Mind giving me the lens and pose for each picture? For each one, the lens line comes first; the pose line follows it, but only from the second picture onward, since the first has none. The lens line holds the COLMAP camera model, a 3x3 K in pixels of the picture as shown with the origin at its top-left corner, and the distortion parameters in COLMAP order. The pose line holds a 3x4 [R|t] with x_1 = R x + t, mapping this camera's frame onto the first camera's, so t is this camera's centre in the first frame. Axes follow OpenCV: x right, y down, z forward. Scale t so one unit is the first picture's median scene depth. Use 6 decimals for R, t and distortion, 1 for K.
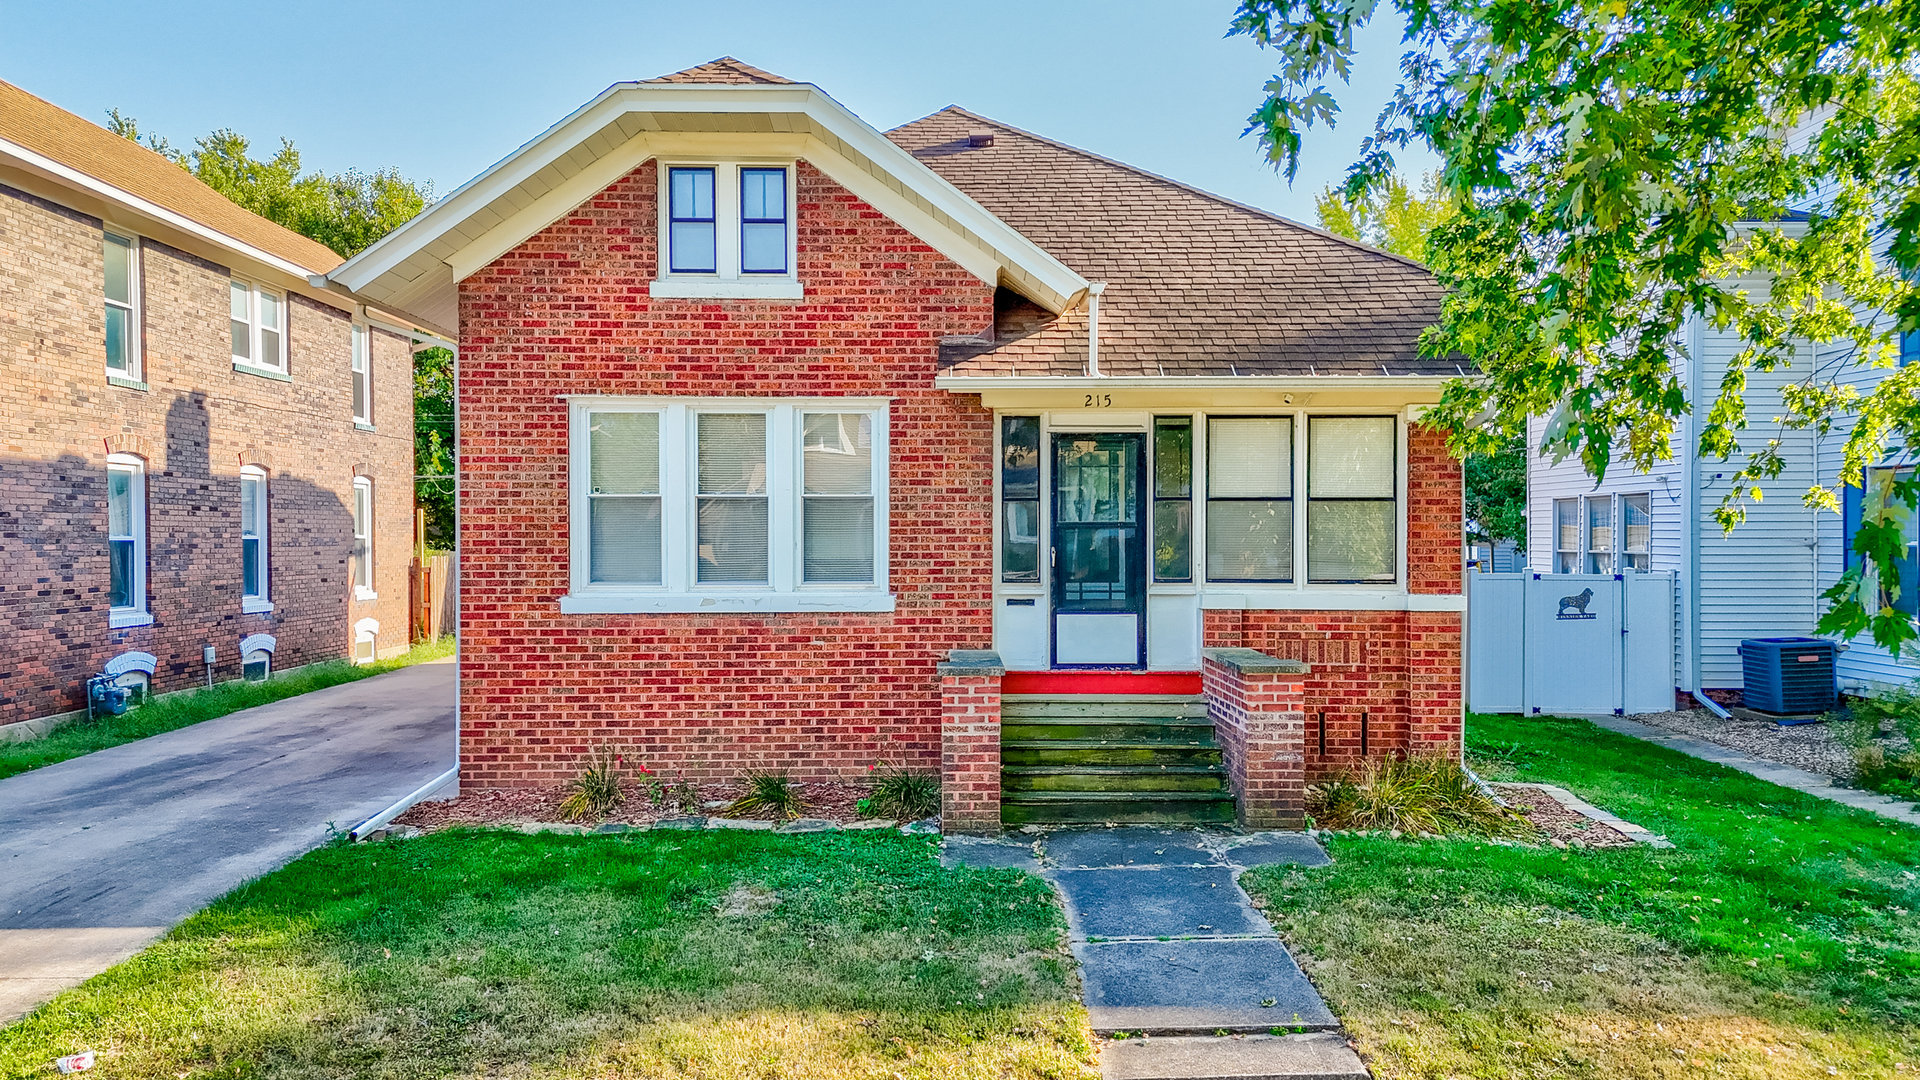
lens RADIAL K [[1402.7, 0, 960.8], [0, 1402.7, 532.0], [0, 0, 1]] dist [0.071886, -0.045392]
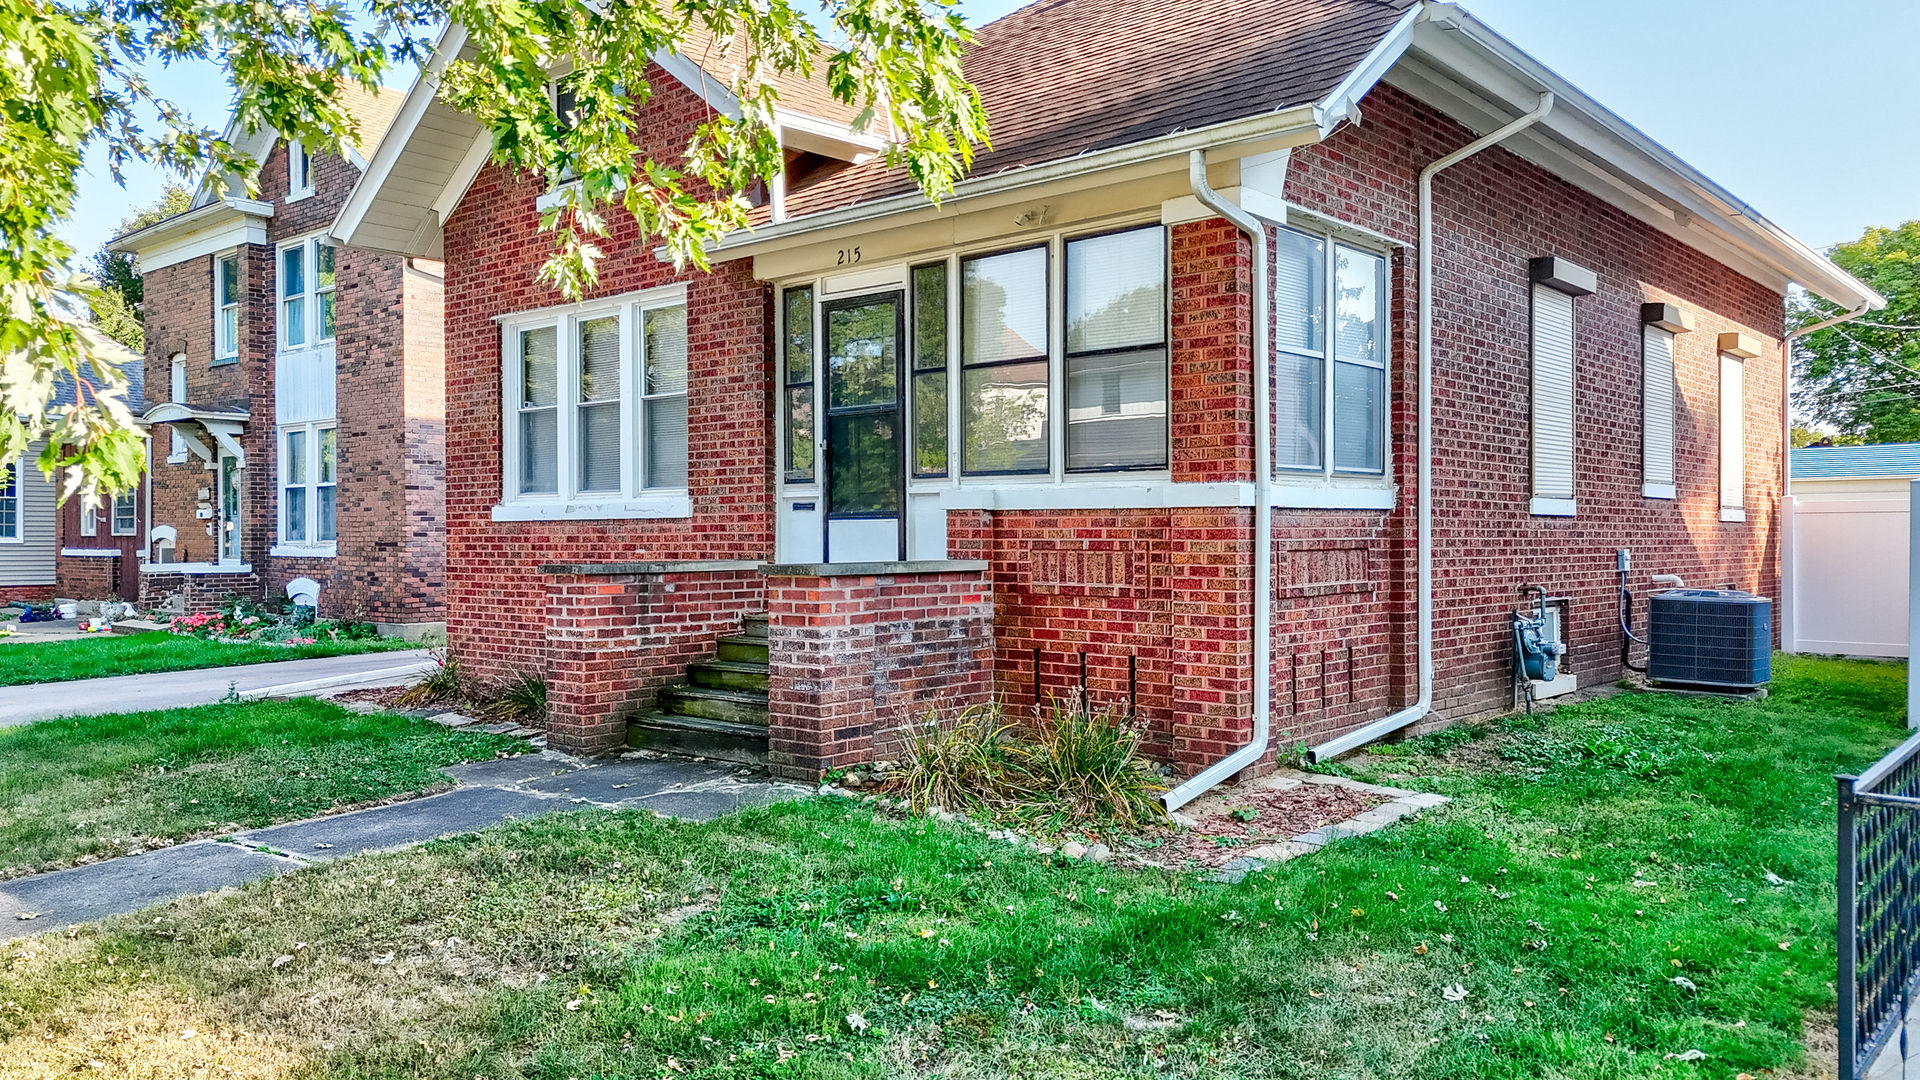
lens RADIAL K [[1402.7, 0, 957.7], [0, 1402.7, 545.1], [0, 0, 1]] dist [0.071886, -0.045392]
pose [[0.751302, 0.002496, -0.659953, 0.683649], [0.005076, 0.999941, 0.009560, 0.066693], [0.659939, -0.010533, 0.751246, 0.425263]]
